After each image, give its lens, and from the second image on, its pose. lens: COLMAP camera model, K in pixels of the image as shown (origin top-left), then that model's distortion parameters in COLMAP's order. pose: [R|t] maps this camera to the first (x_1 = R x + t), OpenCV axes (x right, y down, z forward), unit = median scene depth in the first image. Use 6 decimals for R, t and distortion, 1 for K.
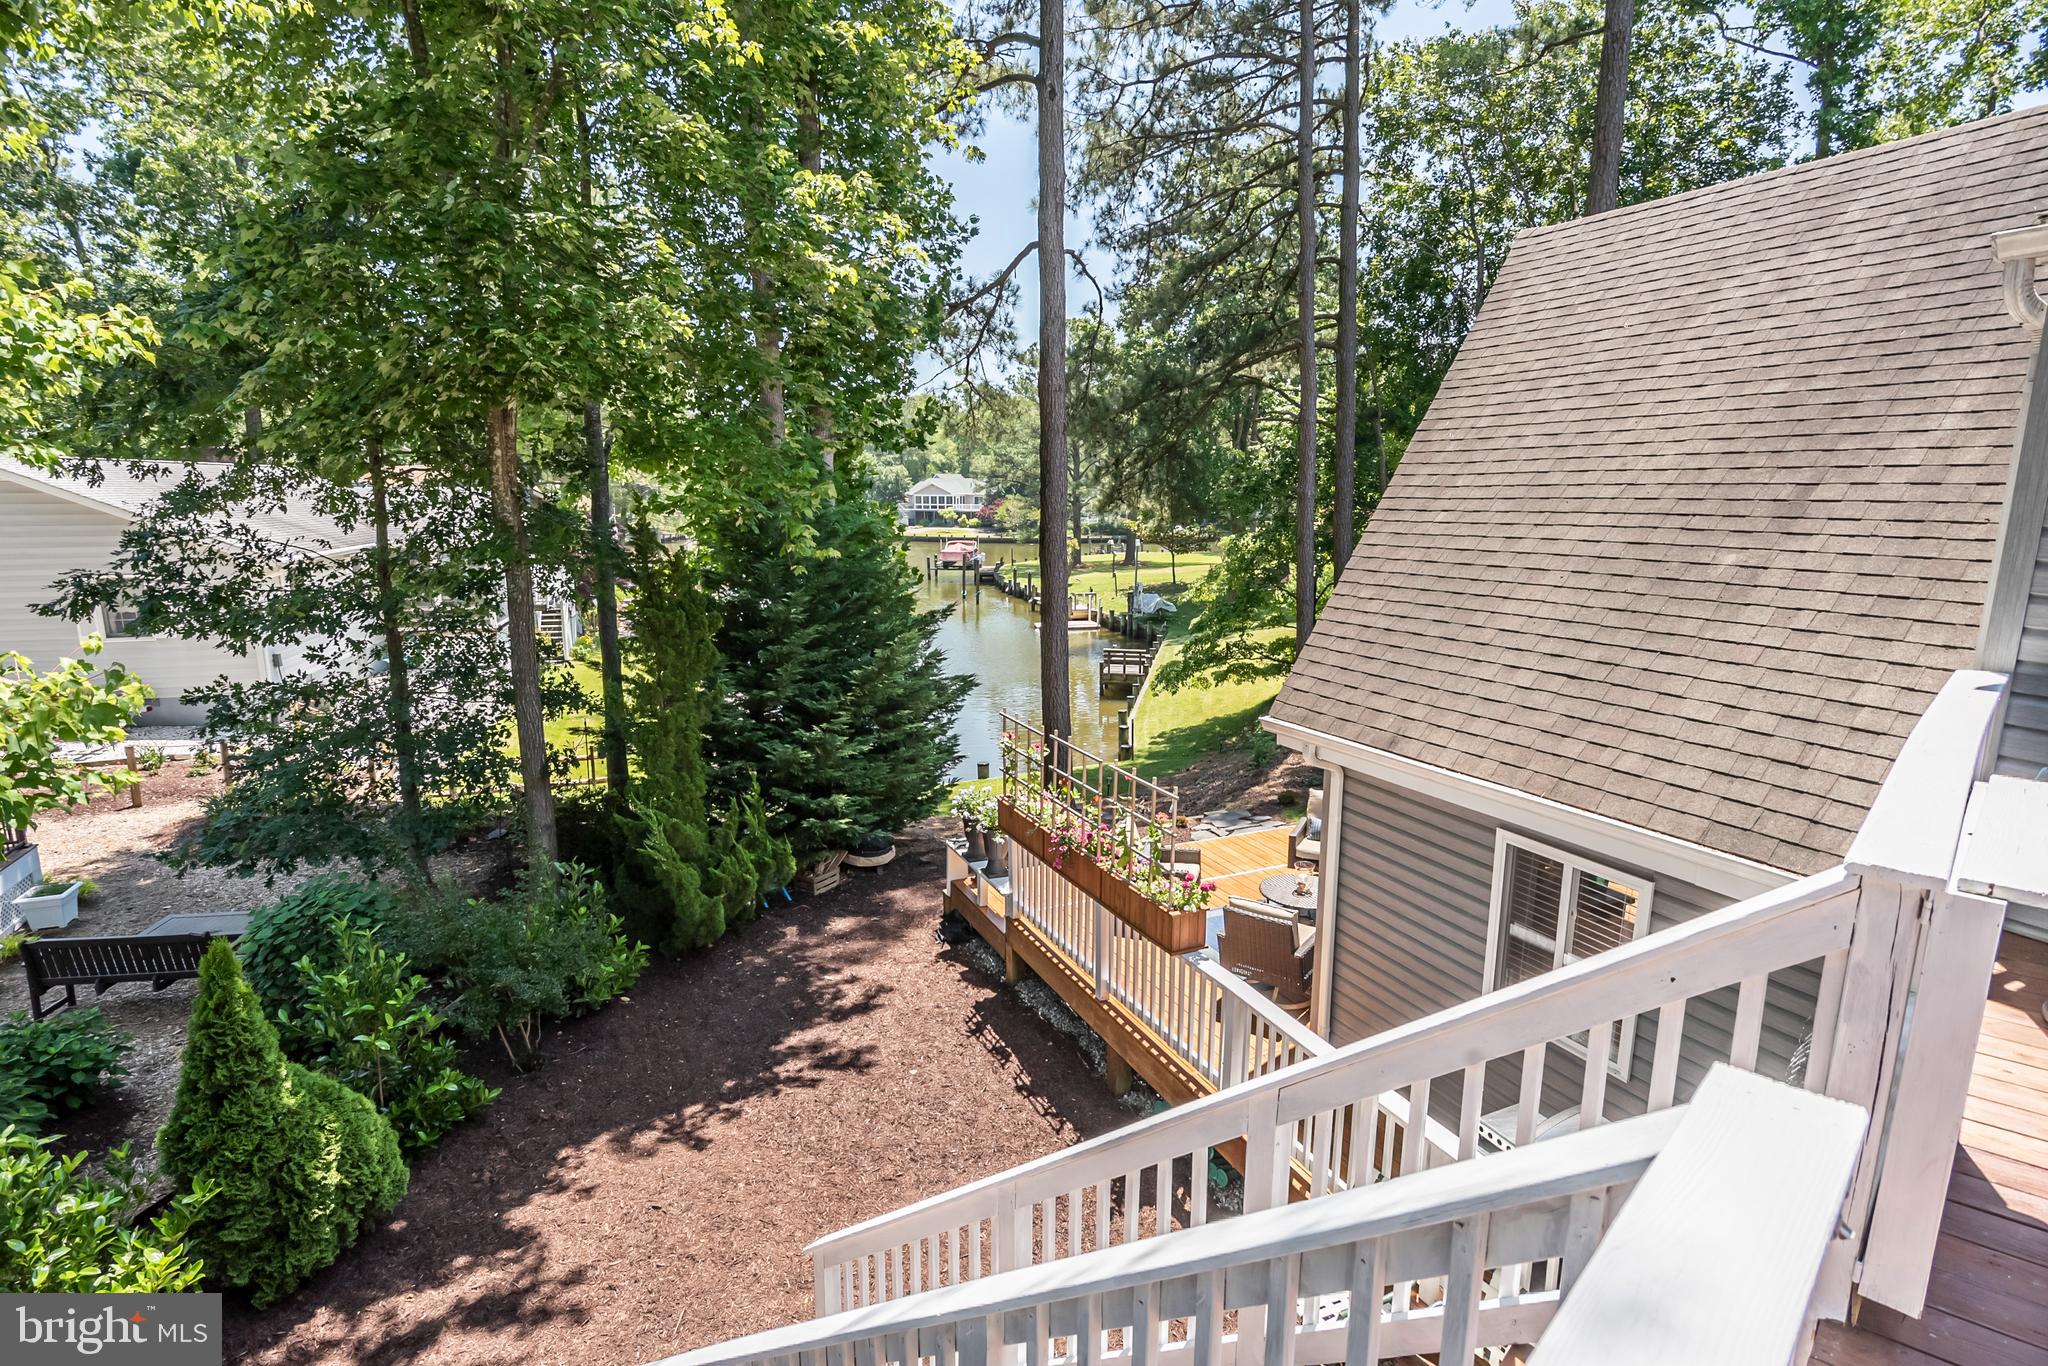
lens RADIAL K [[1009.0, 0, 1027.0], [0, 1009.0, 701.3], [0, 0, 1]] dist [-0.012599, -0.004148]
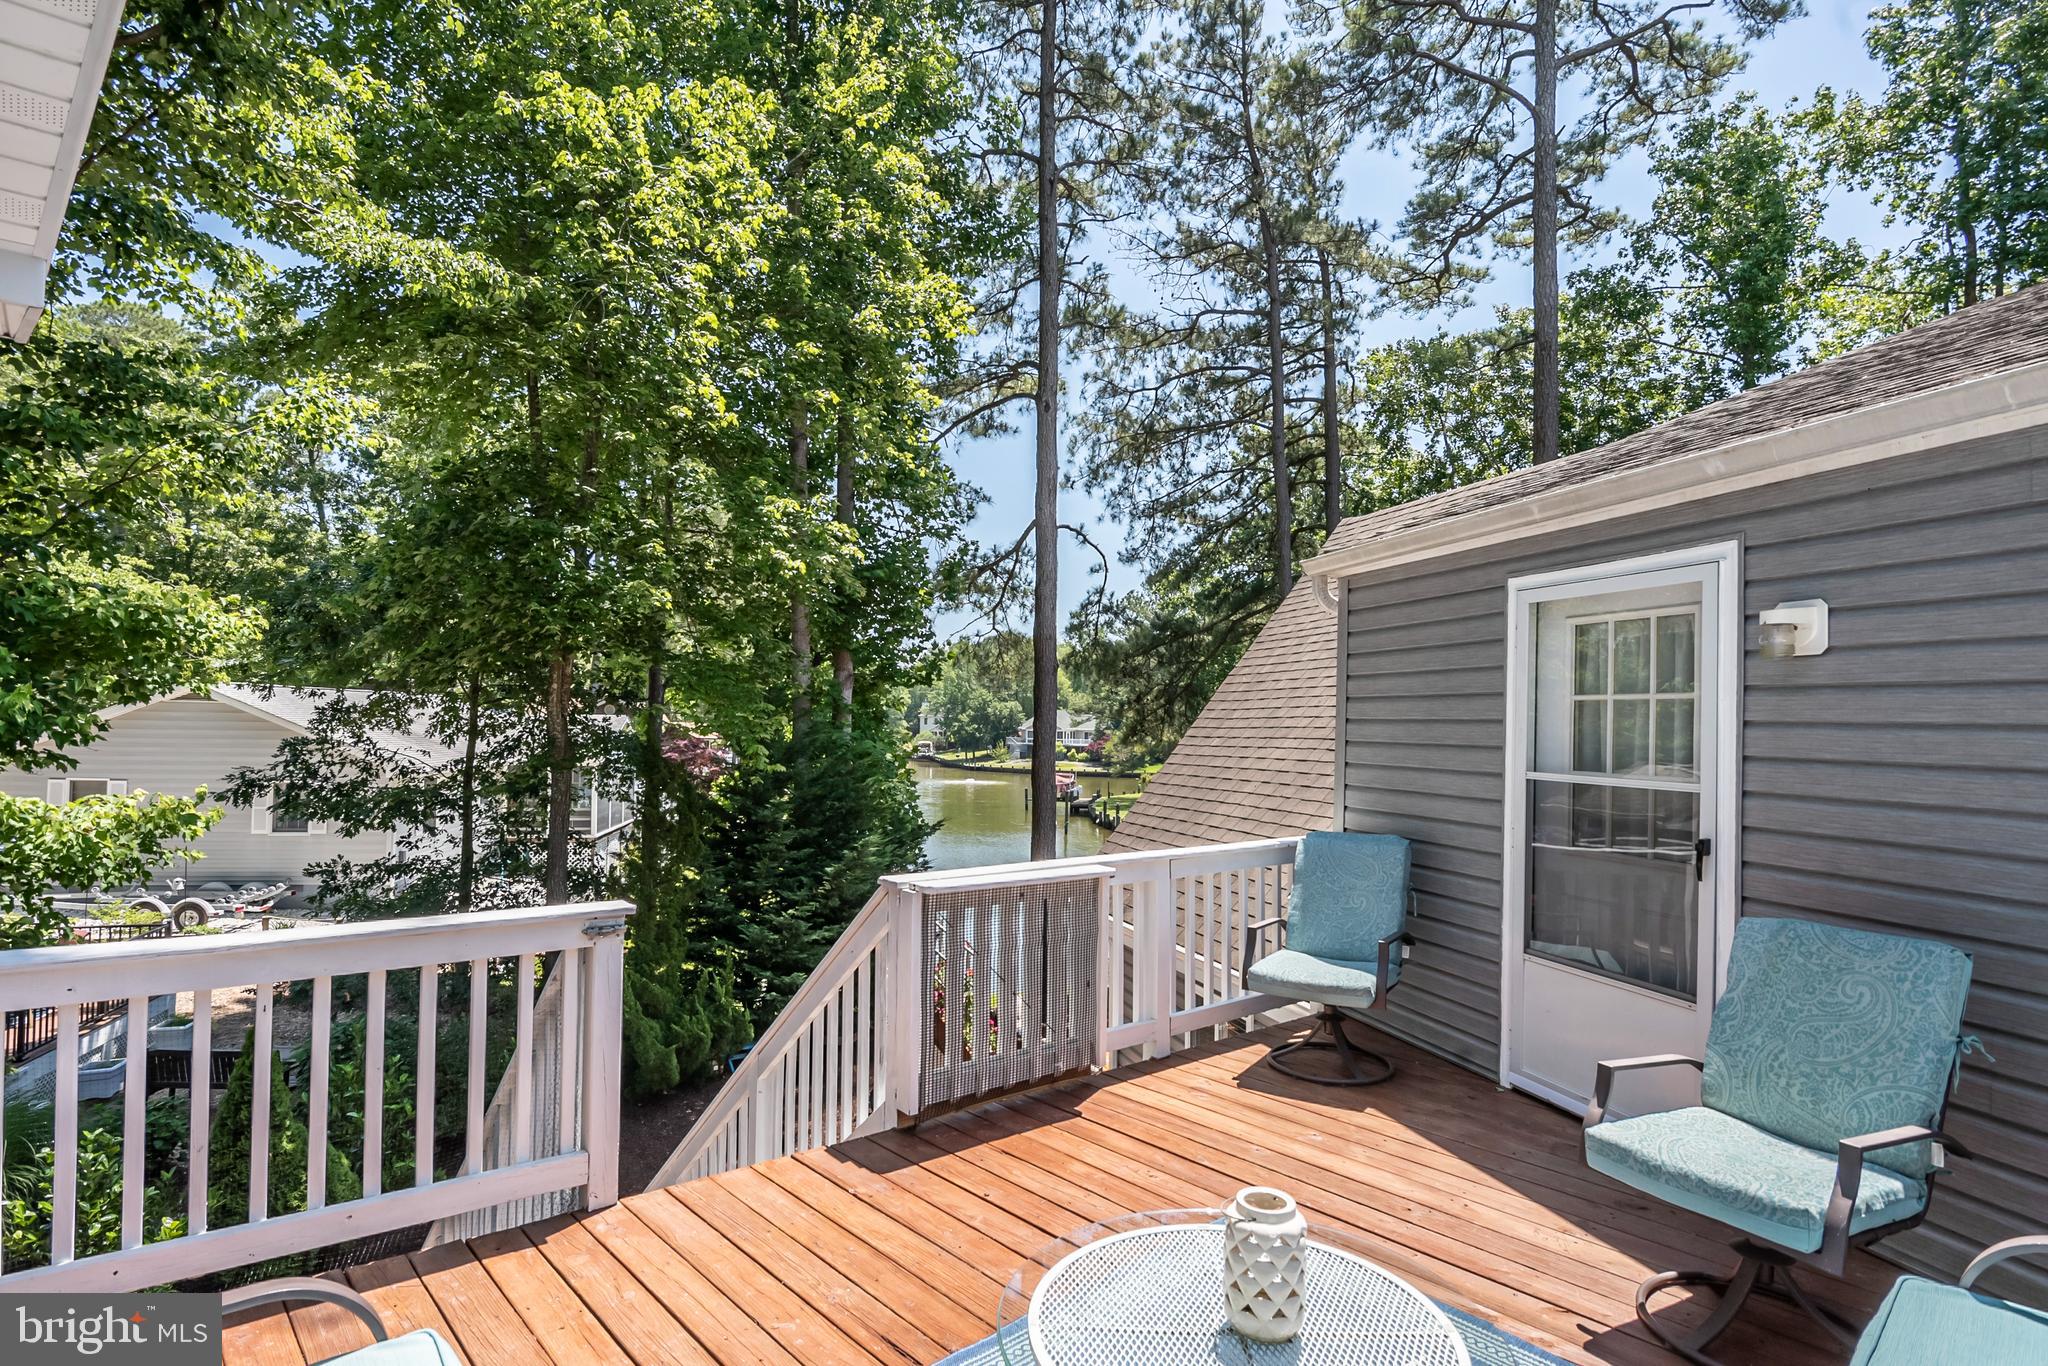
lens RADIAL K [[1009.0, 0, 1016.6], [0, 1009.0, 699.4], [0, 0, 1]] dist [-0.012599, -0.004148]
pose [[0.991943, 0.008751, -0.126384, 0.140119], [-0.037612, 0.972974, -0.227830, 0.026696], [0.120975, 0.230748, 0.965464, -0.112808]]
